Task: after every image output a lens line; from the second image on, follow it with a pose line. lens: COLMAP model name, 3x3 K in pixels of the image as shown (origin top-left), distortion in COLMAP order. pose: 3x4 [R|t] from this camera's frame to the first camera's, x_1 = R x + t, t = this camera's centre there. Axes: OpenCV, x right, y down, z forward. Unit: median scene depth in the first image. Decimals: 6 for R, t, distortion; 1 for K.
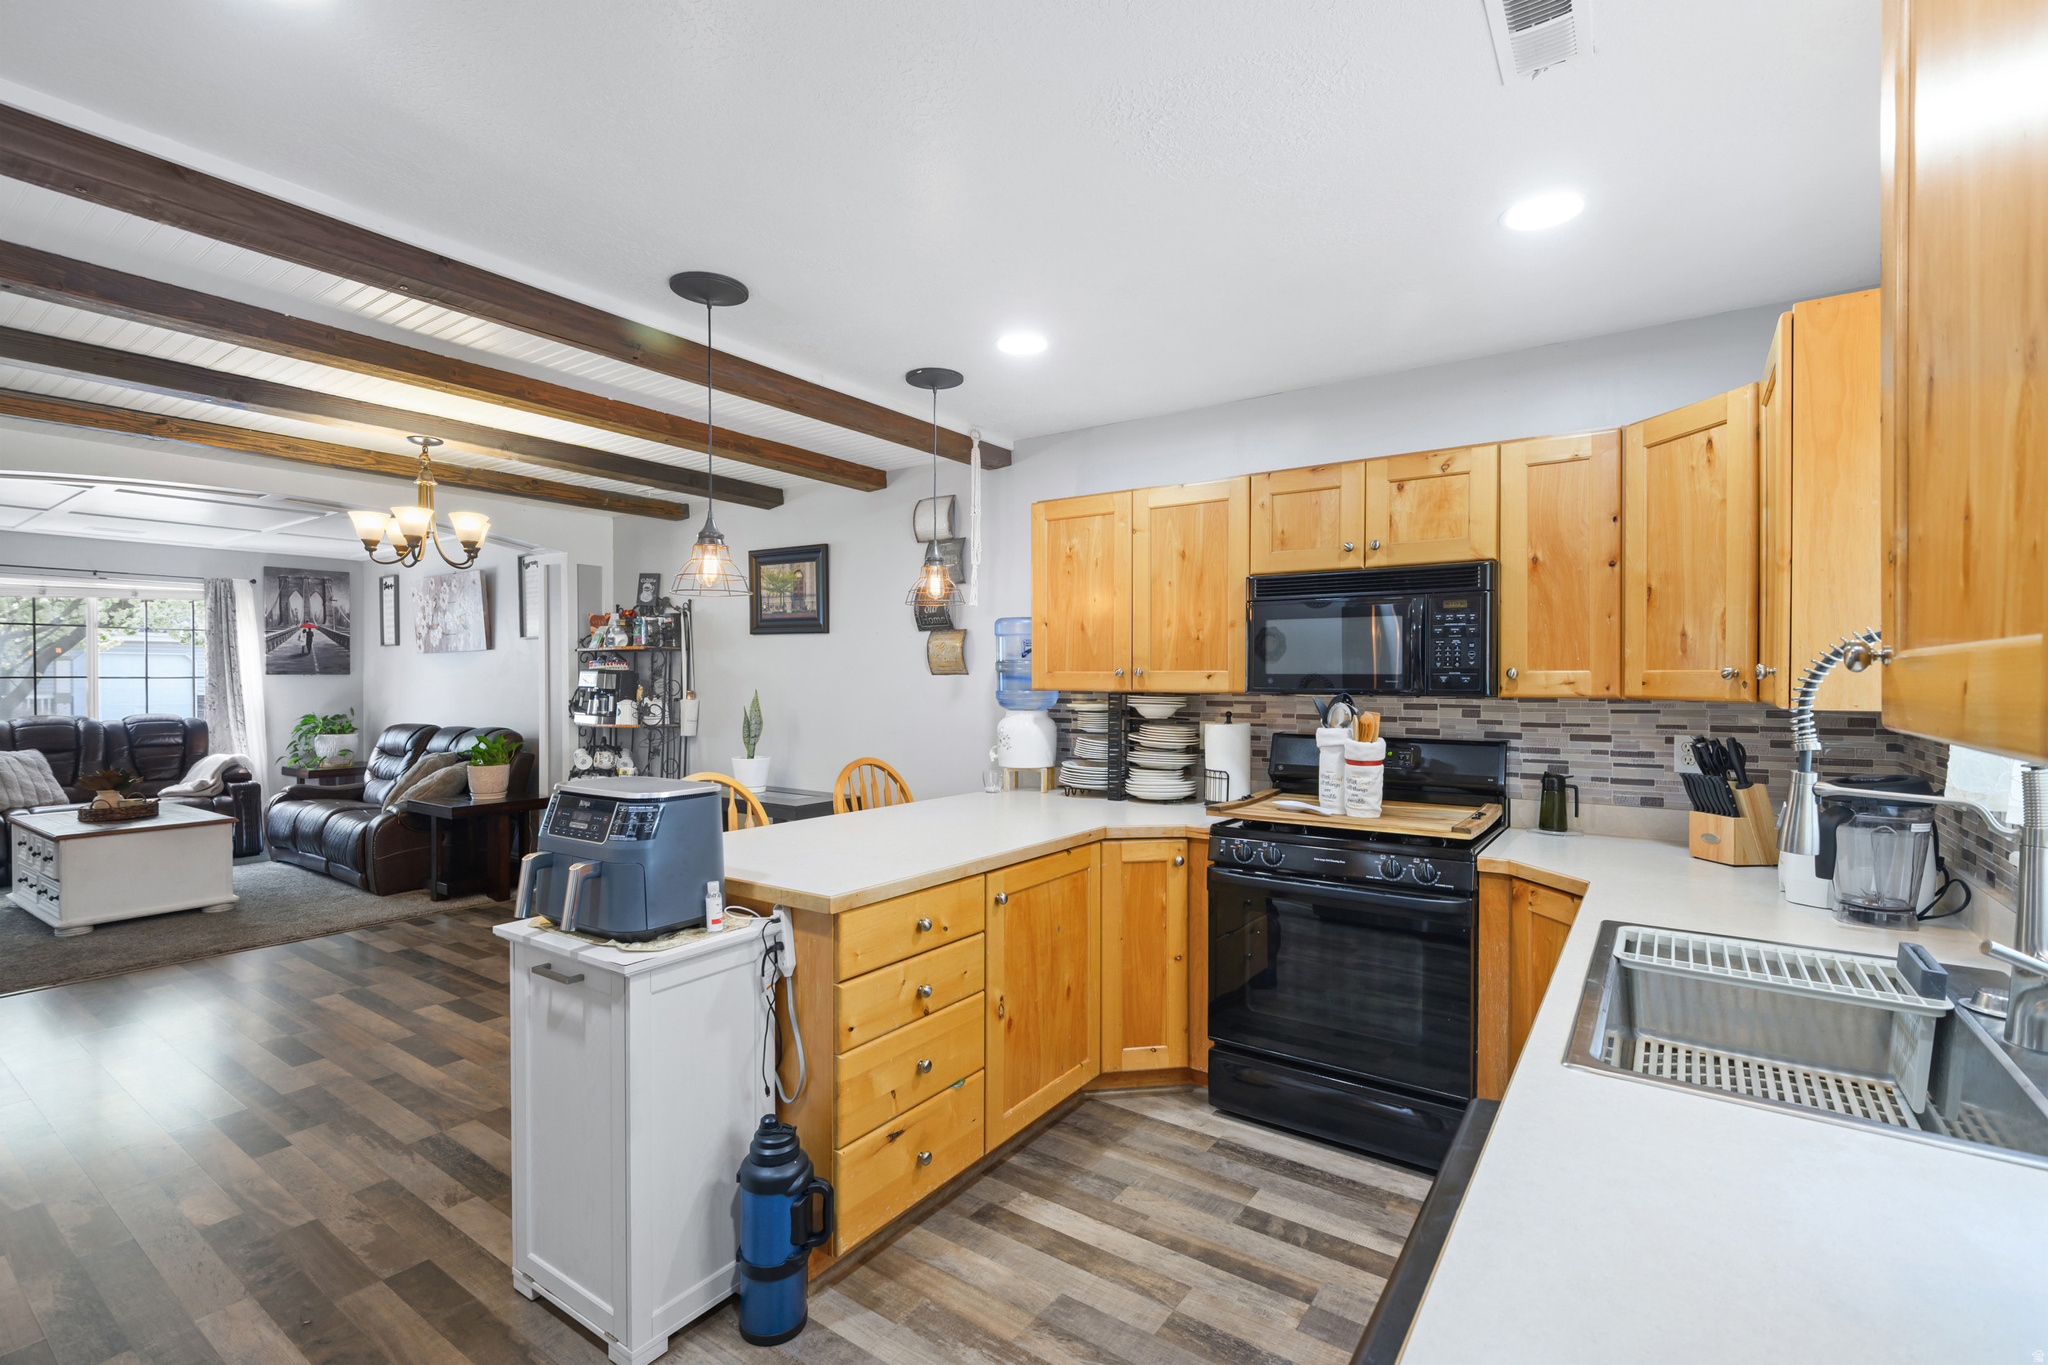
lens RADIAL K [[923.8, 0, 1023.1], [0, 923.8, 688.0], [0, 0, 1]] dist [0.005503, -0.004061]
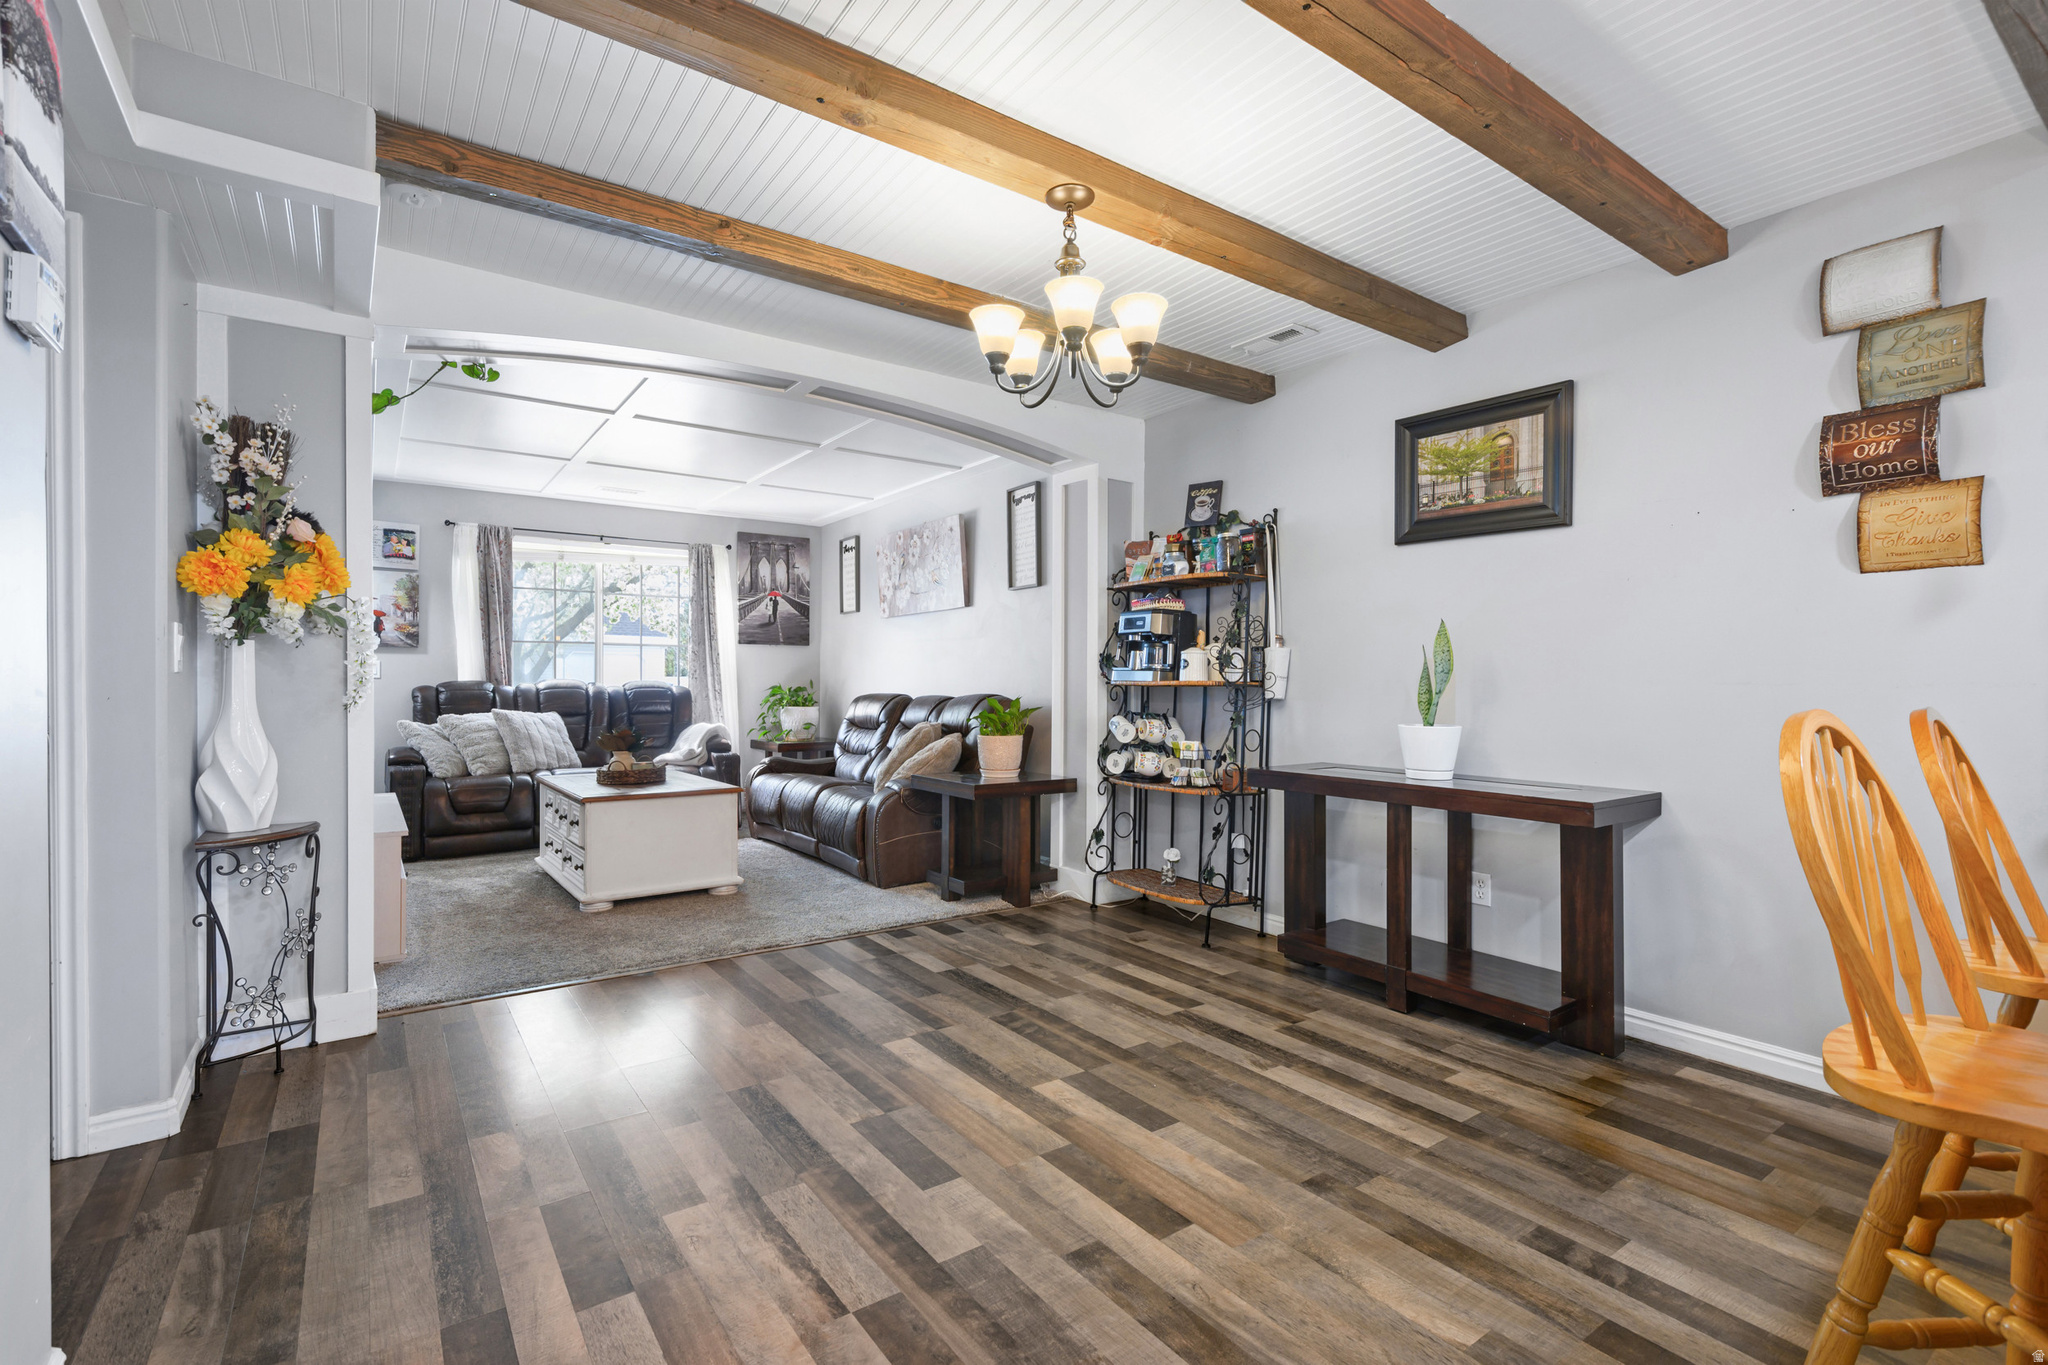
lens RADIAL K [[923.8, 0, 1022.8], [0, 923.8, 689.6], [0, 0, 1]] dist [0.005503, -0.004061]
pose [[0.944726, 0.006833, -0.327789, -0.319683], [-0.008812, 0.999951, -0.004552, 0.050777], [0.327742, 0.007189, 0.944740, 0.268734]]
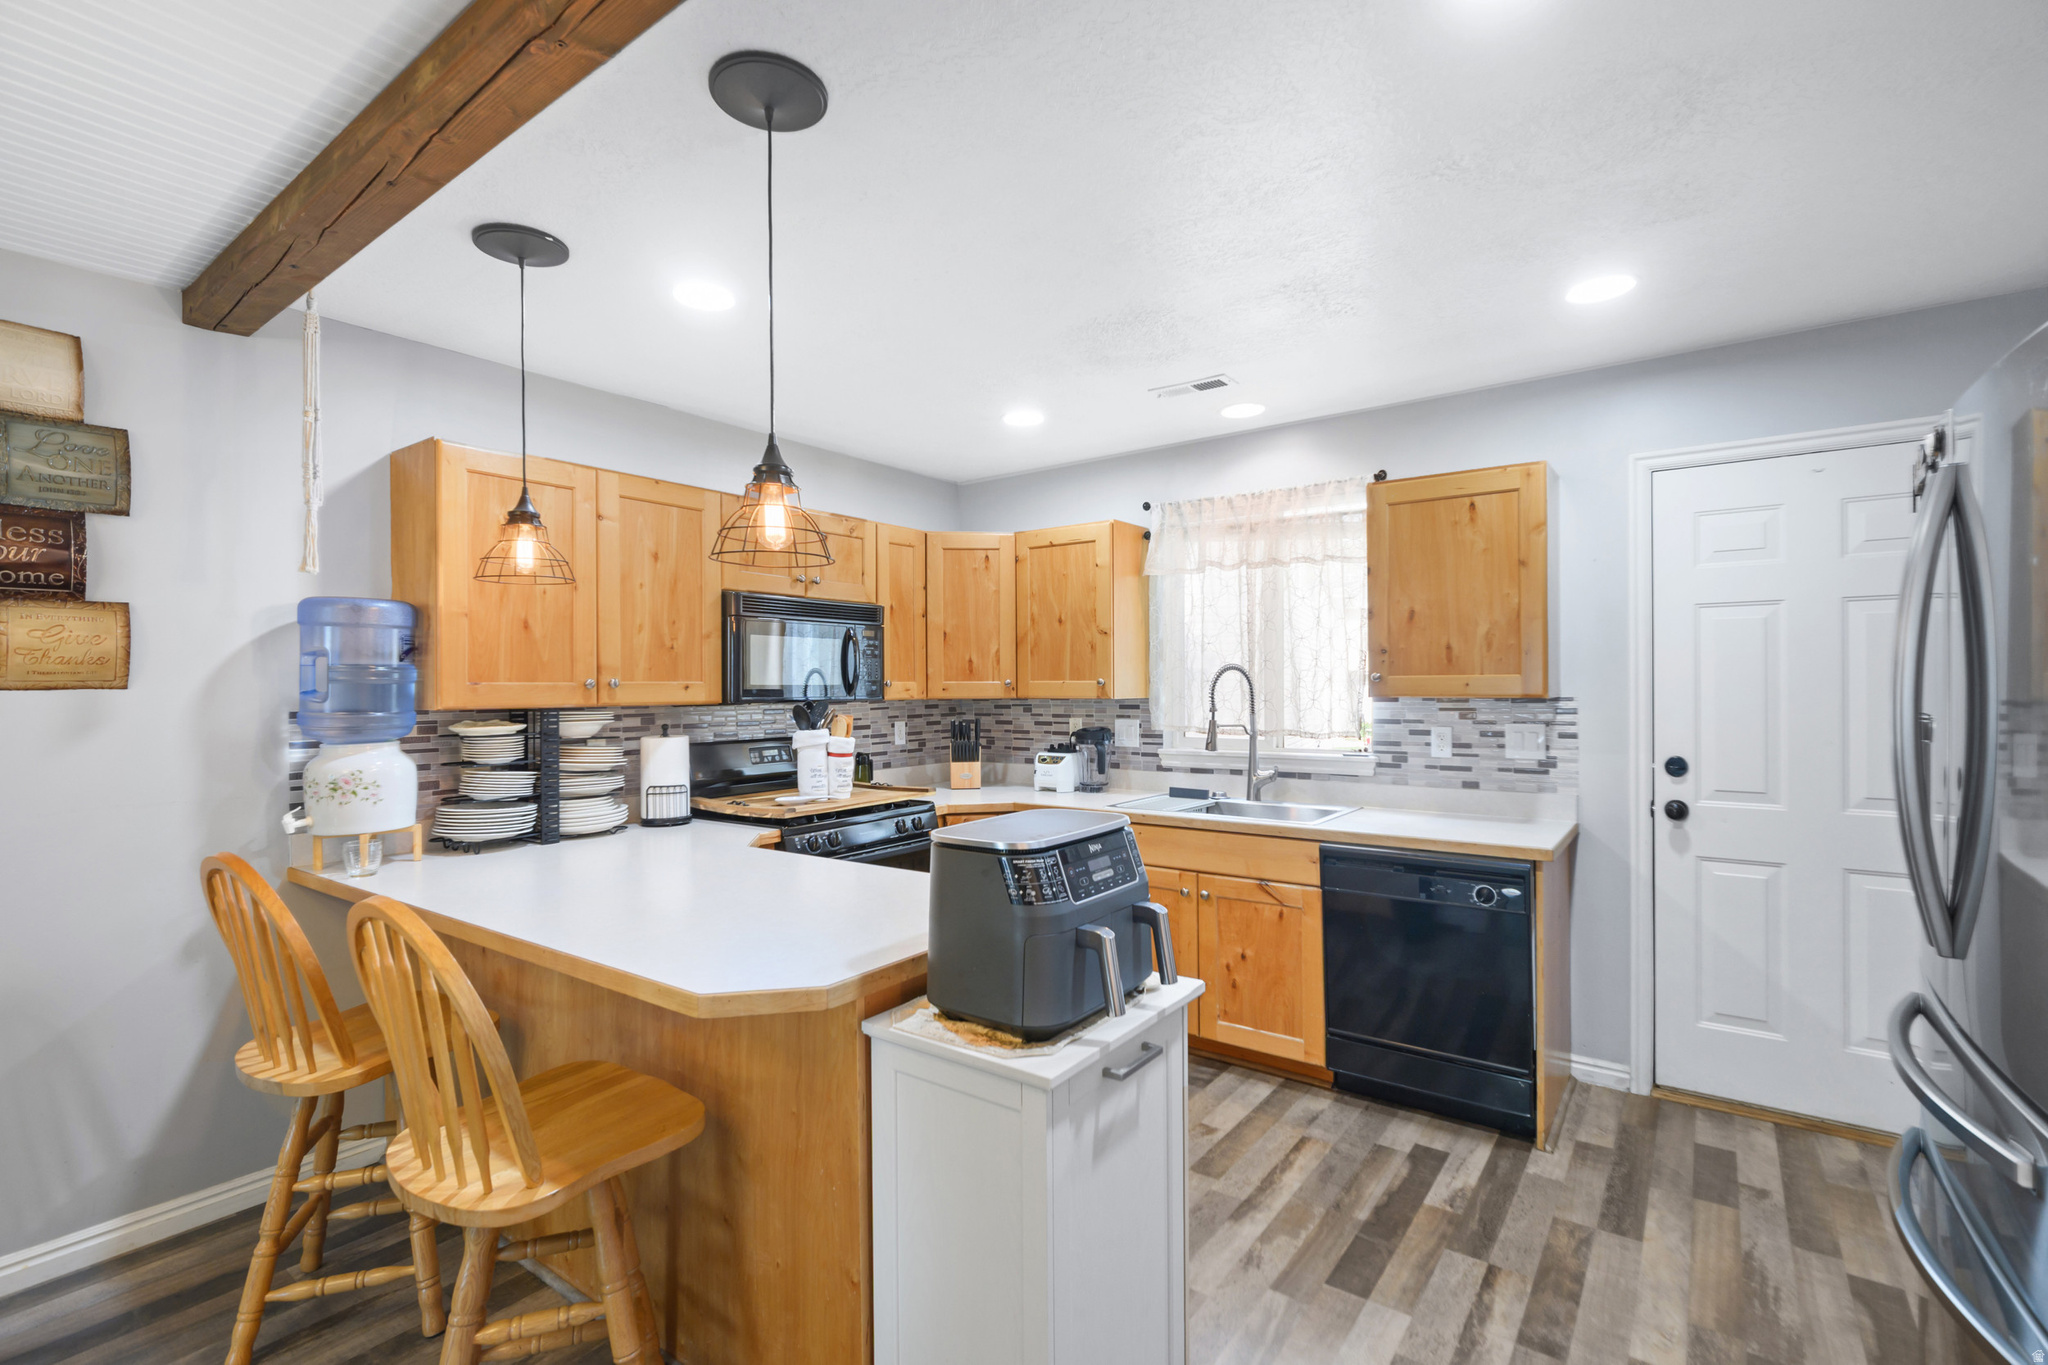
lens RADIAL K [[923.8, 0, 1013.4], [0, 923.8, 688.4], [0, 0, 1]] dist [0.005503, -0.004061]
pose [[0.032708, -0.004806, 0.999453, -0.461225], [0.020293, 0.999785, 0.004143, -0.005221], [-0.999259, 0.020146, 0.032798, 0.381736]]
